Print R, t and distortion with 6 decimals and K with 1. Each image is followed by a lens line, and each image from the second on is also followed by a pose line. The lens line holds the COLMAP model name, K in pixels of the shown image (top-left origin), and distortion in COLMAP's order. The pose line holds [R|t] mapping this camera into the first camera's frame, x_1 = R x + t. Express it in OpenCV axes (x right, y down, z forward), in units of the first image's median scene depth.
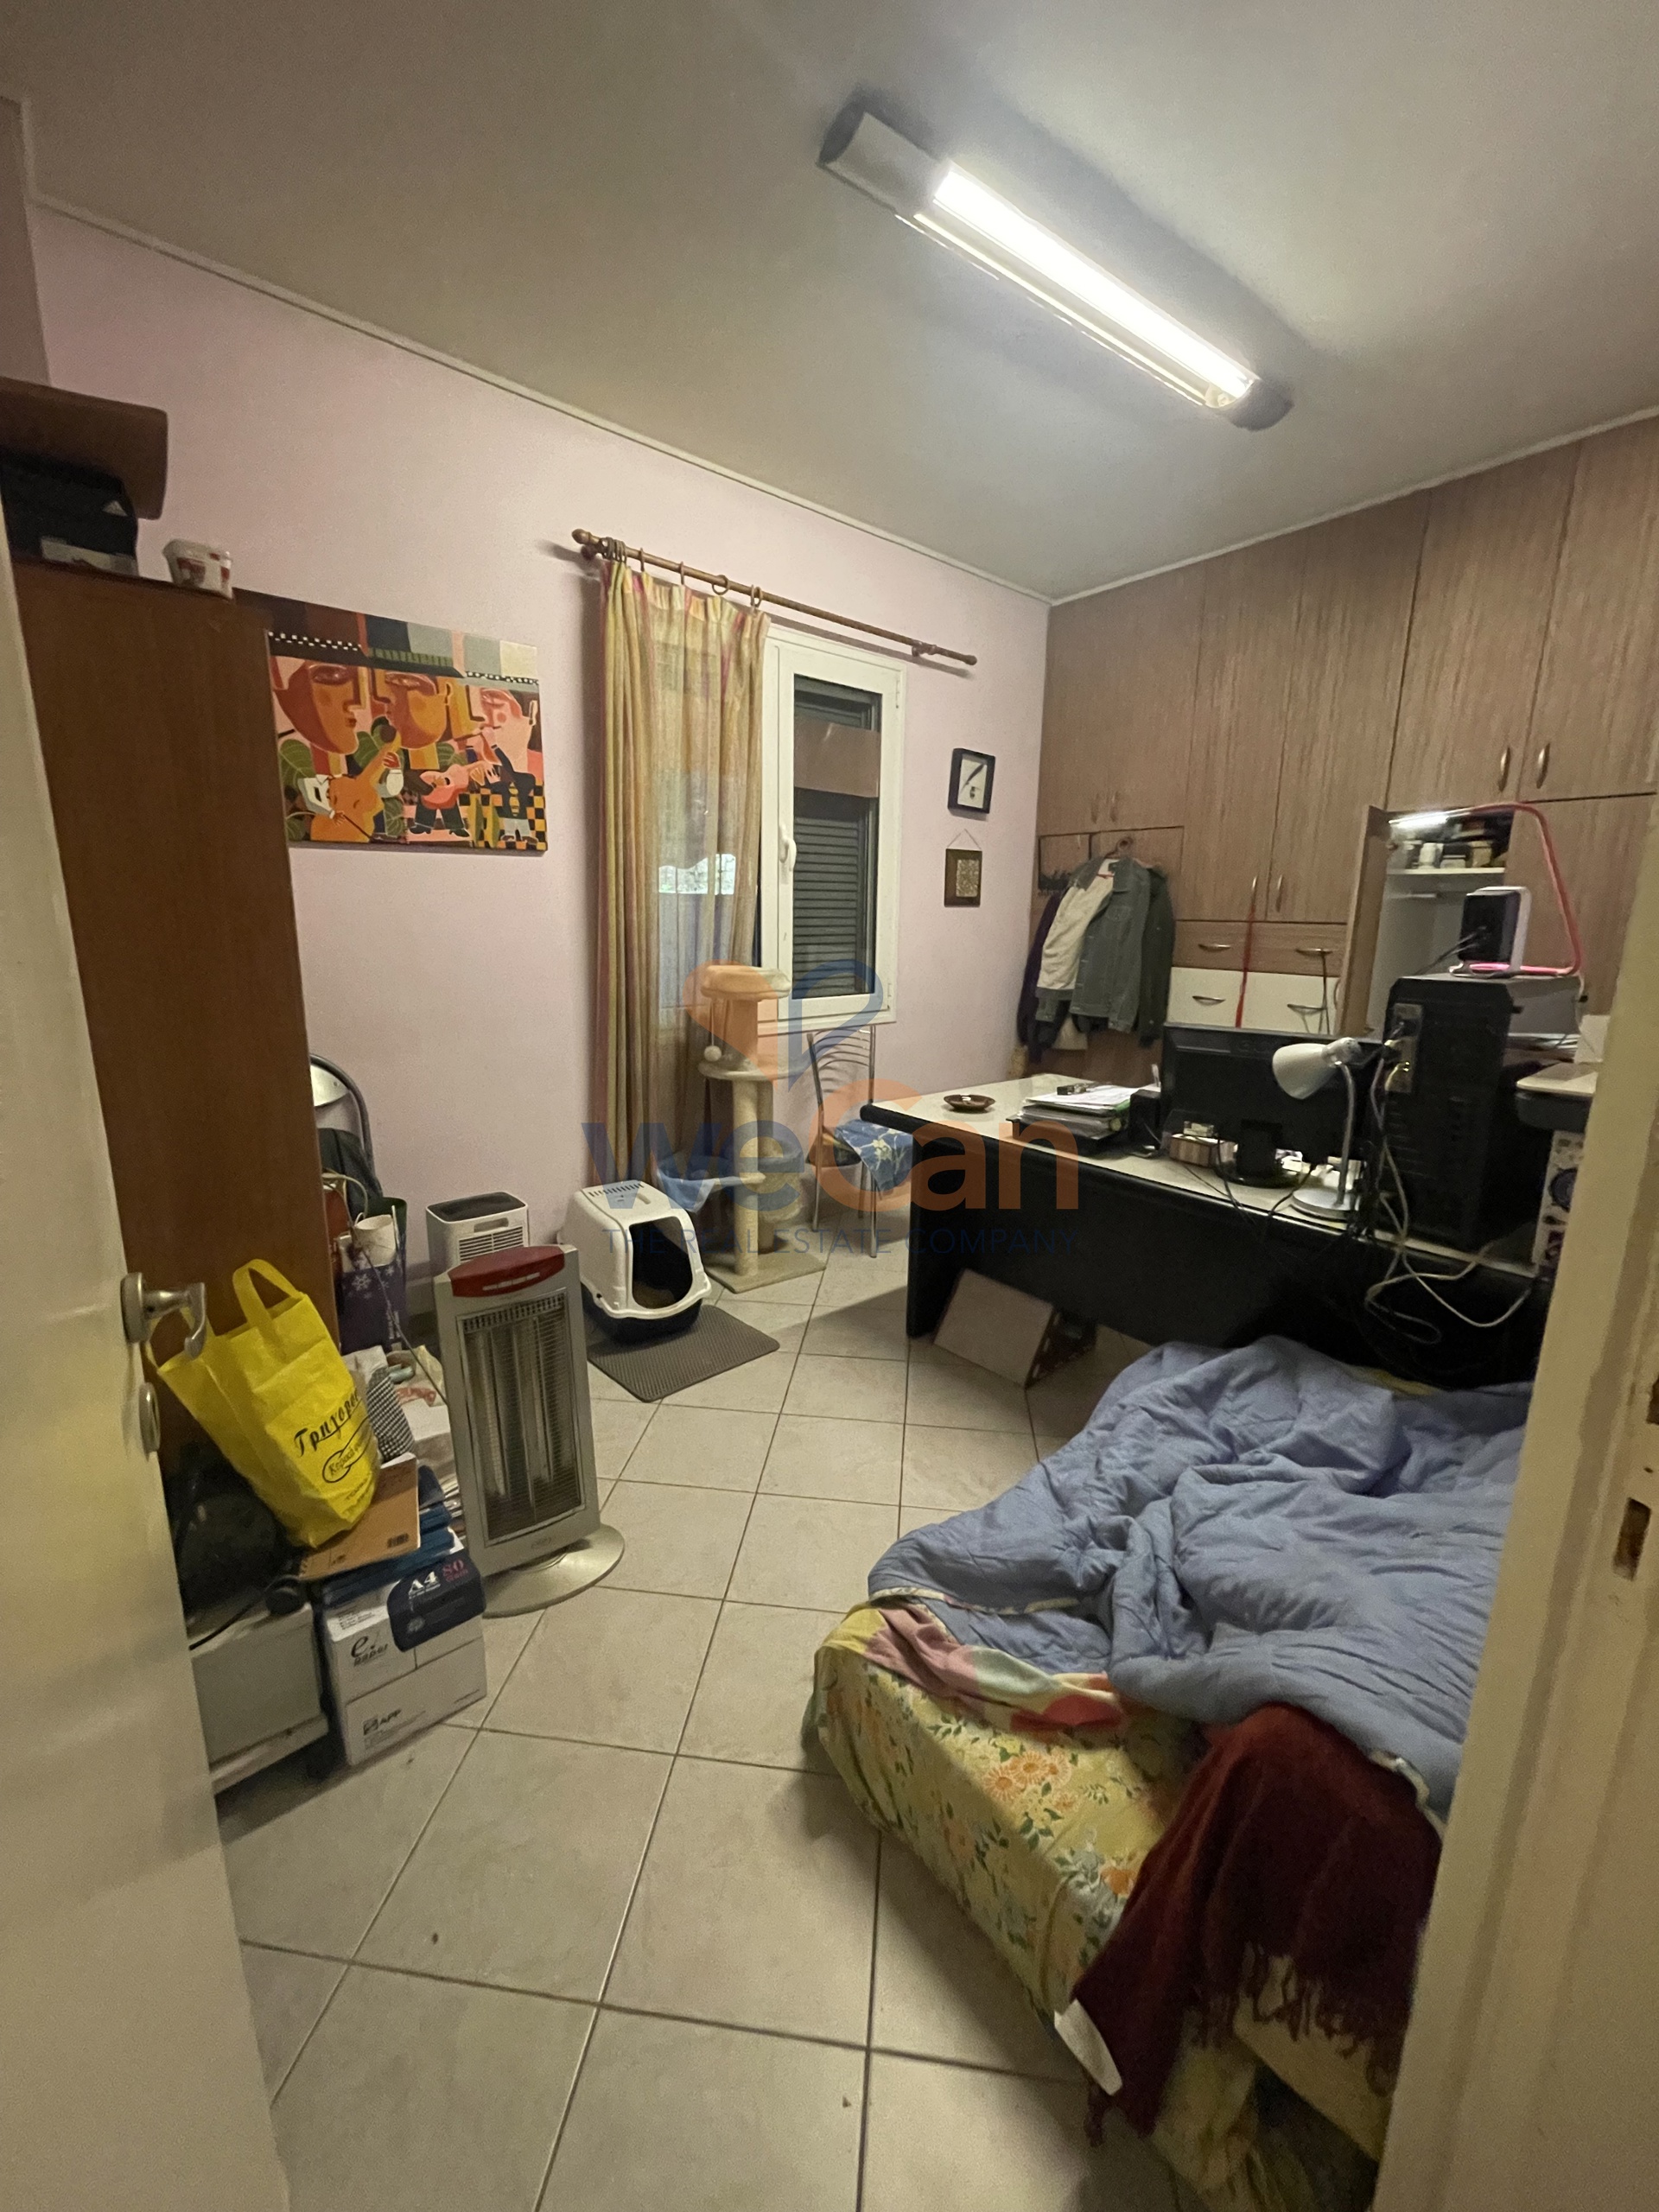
lens RADIAL K [[887.5, 0, 822.1], [0, 887.5, 1101.4], [0, 0, 1]] dist [-0.004183, 0.000728]
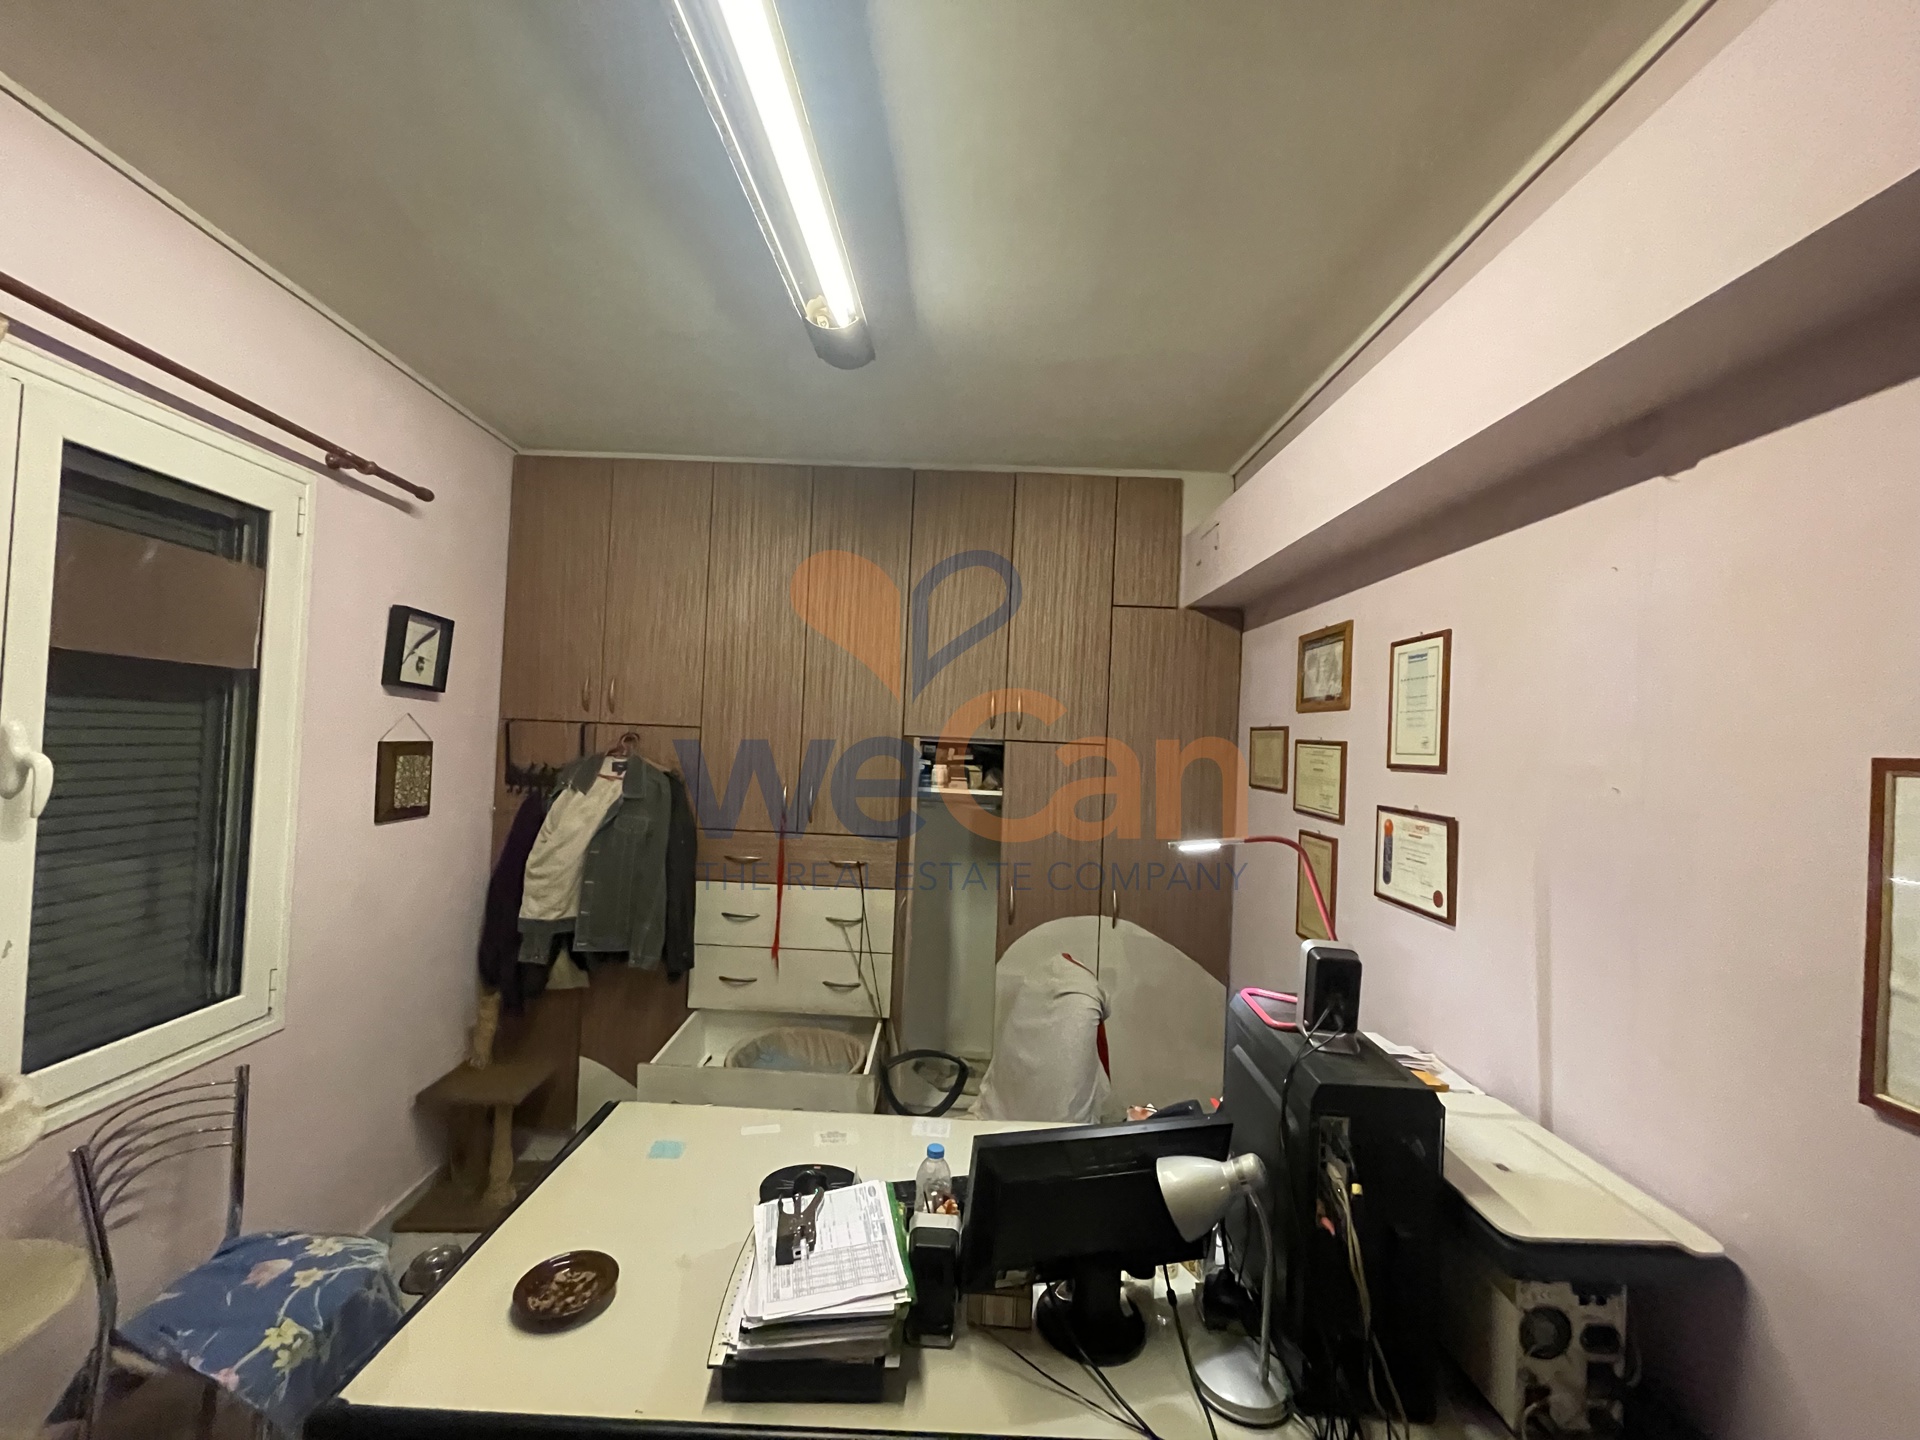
lens RADIAL K [[770.4, 0, 957.2], [0, 770.4, 728.5], [0, 0, 1]] dist [-0.004183, 0.000728]
pose [[0.631115, 0.029595, 0.775125, -0.037464], [0.130285, 0.981032, -0.143537, -0.155959], [-0.764670, 0.191576, 0.615288, 0.303365]]
